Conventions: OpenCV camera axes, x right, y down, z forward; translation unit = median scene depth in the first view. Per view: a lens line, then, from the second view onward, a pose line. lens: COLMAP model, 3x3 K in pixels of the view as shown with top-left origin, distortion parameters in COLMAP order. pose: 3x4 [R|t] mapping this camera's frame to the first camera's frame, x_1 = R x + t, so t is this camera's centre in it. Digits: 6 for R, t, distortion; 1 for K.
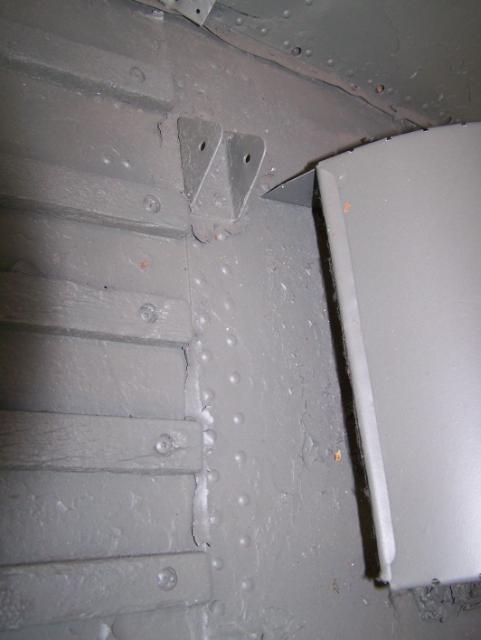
lens RADIAL K [[707.4, 0, 240.0], [0, 707.4, 331.2], [0, 0, 1]] dist [-0.175562, 0.272844]
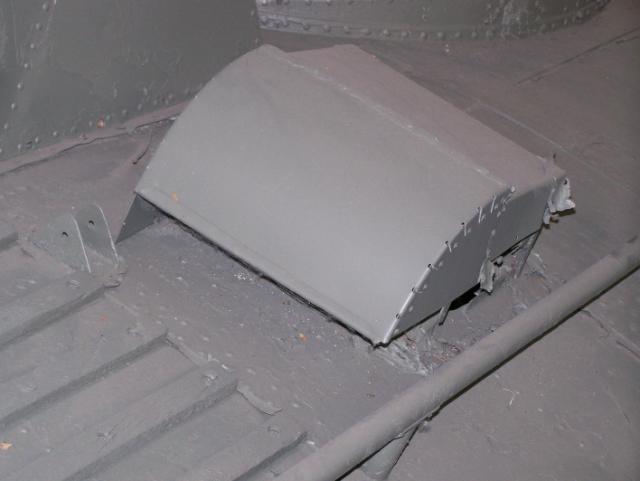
lens RADIAL K [[1758.4, 0, 320.0], [0, 1758.4, 240.5], [0, 0, 1]] dist [-0.000966, 0.031320]
pose [[0.683291, -0.651151, 0.330327, -0.787858], [0.714808, 0.688809, -0.120796, 0.464691], [-0.148876, 0.318659, 0.936105, -2.072807]]
